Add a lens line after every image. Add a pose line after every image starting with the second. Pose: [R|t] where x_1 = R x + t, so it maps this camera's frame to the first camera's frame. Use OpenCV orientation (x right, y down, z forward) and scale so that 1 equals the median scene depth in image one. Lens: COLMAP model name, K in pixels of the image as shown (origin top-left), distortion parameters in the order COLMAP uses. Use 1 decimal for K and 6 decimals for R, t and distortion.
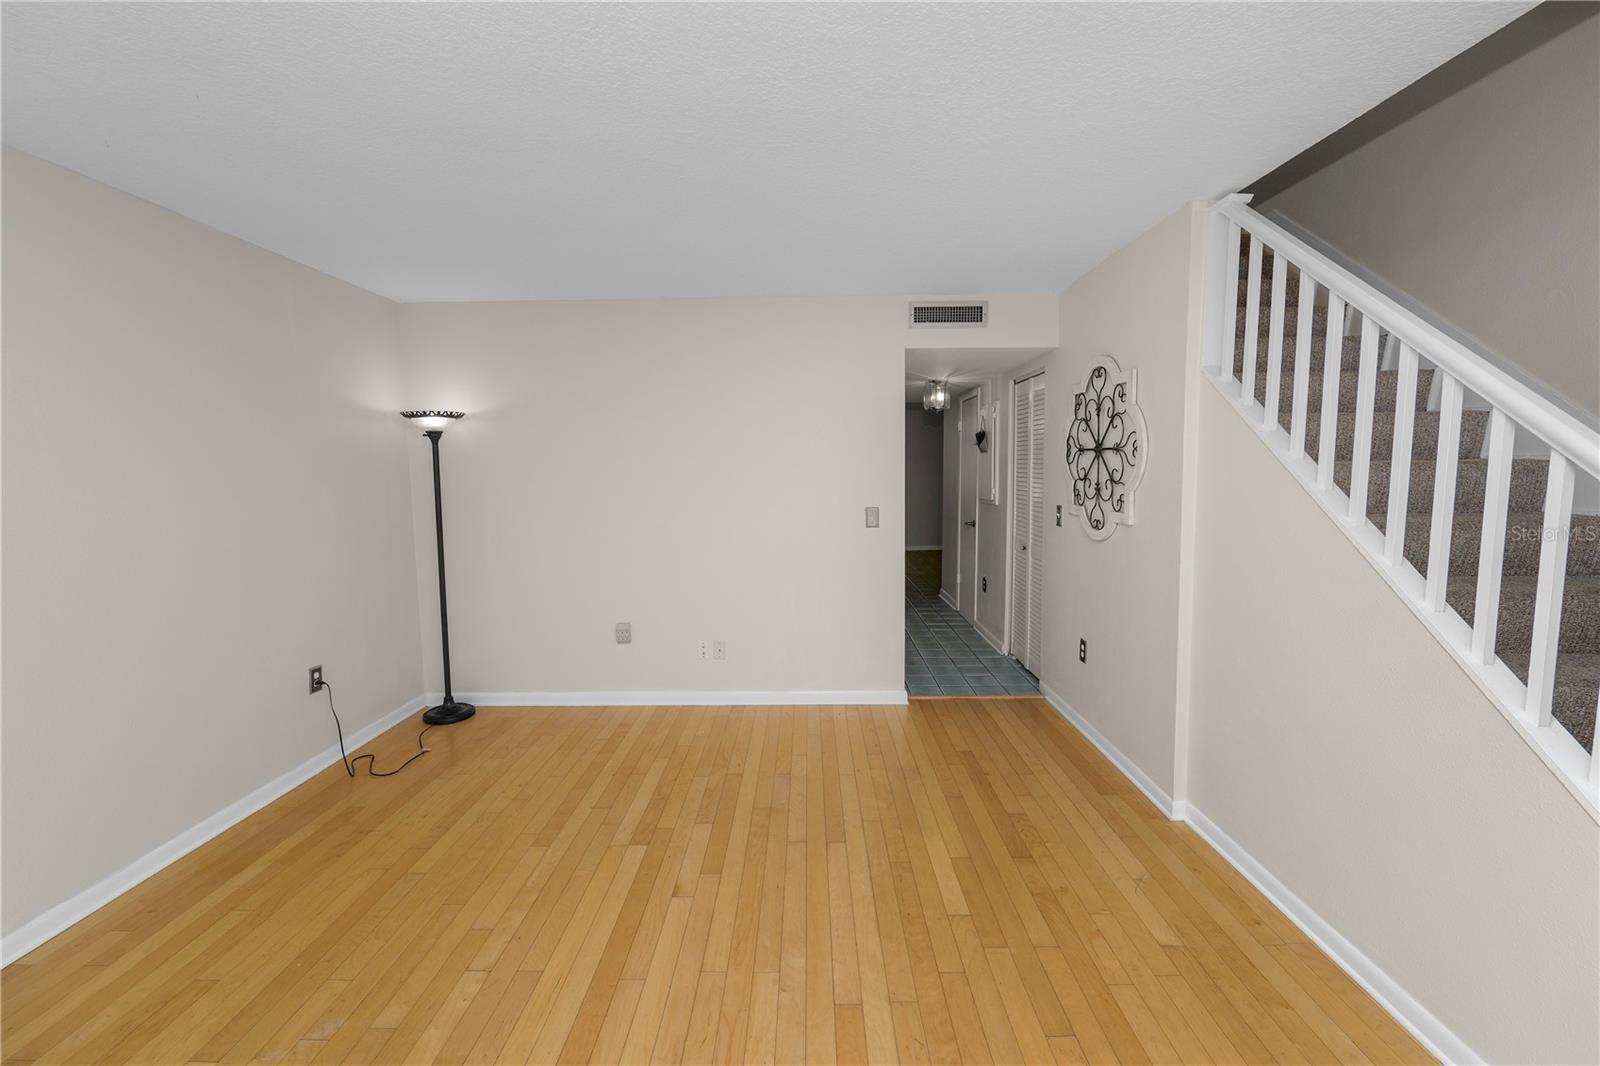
lens RADIAL K [[649.6, 0, 799.4], [0, 649.6, 528.7], [0, 0, 1]] dist [-0.011939, 0.000165]
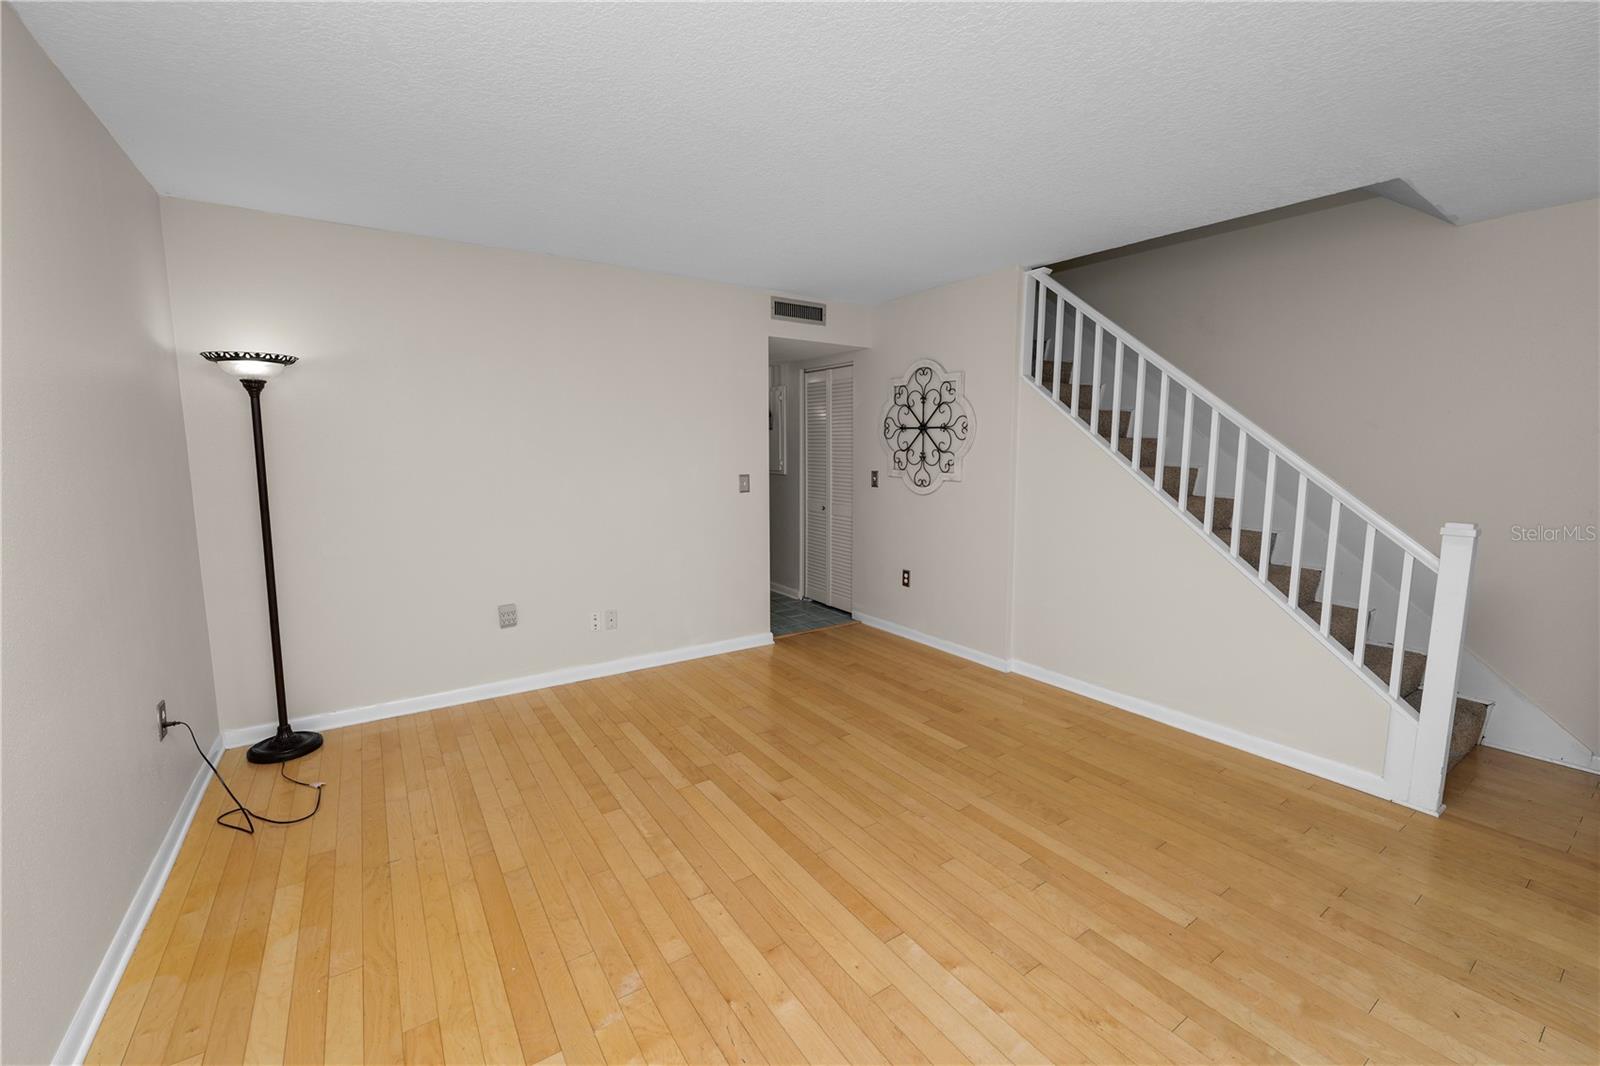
lens RADIAL K [[649.6, 0, 799.4], [0, 649.6, 528.7], [0, 0, 1]] dist [-0.011939, 0.000165]
pose [[0.822998, -0.058802, 0.564993, -0.533574], [0.044370, 0.998243, 0.039262, 0.024562], [-0.566309, -0.007243, 0.824161, 0.015551]]
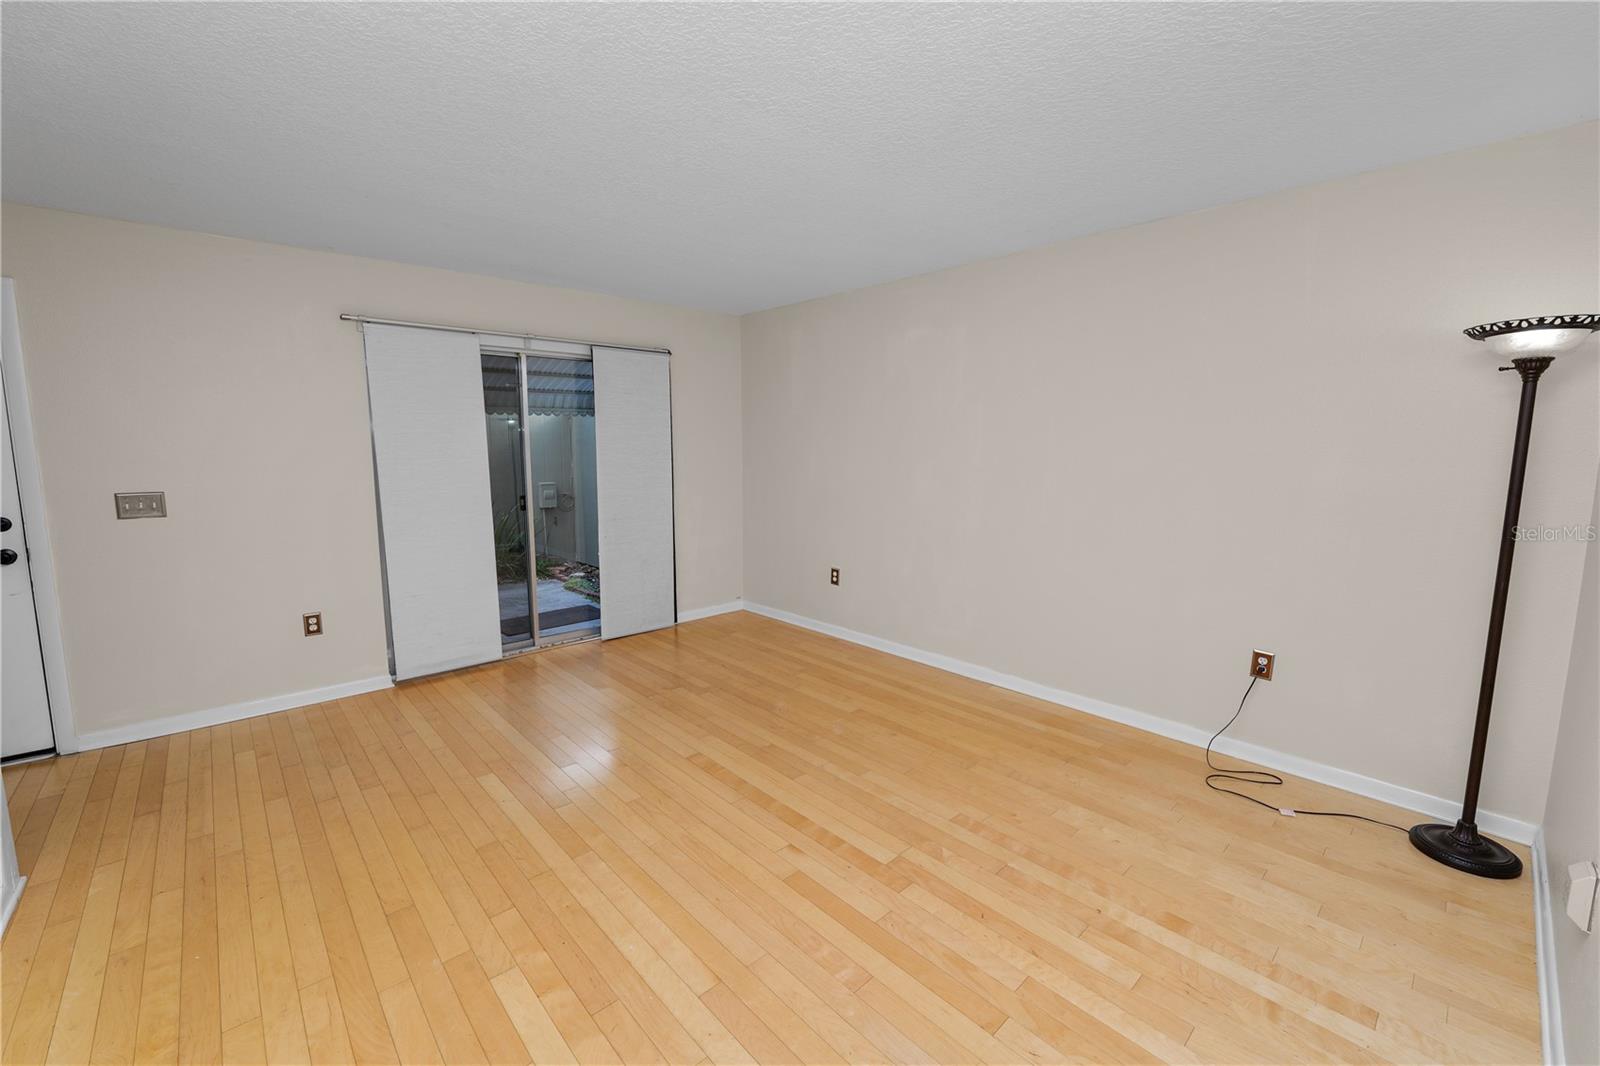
lens RADIAL K [[645.3, 0, 800.0], [0, 645.3, 533.0], [0, 0, 1]] dist [-0.012471, 0.000053]
pose [[-0.726866, 0.099381, -0.679551, 0.300246], [-0.057735, 0.977130, 0.204654, -0.090196], [0.684349, 0.187990, -0.704505, 1.102719]]
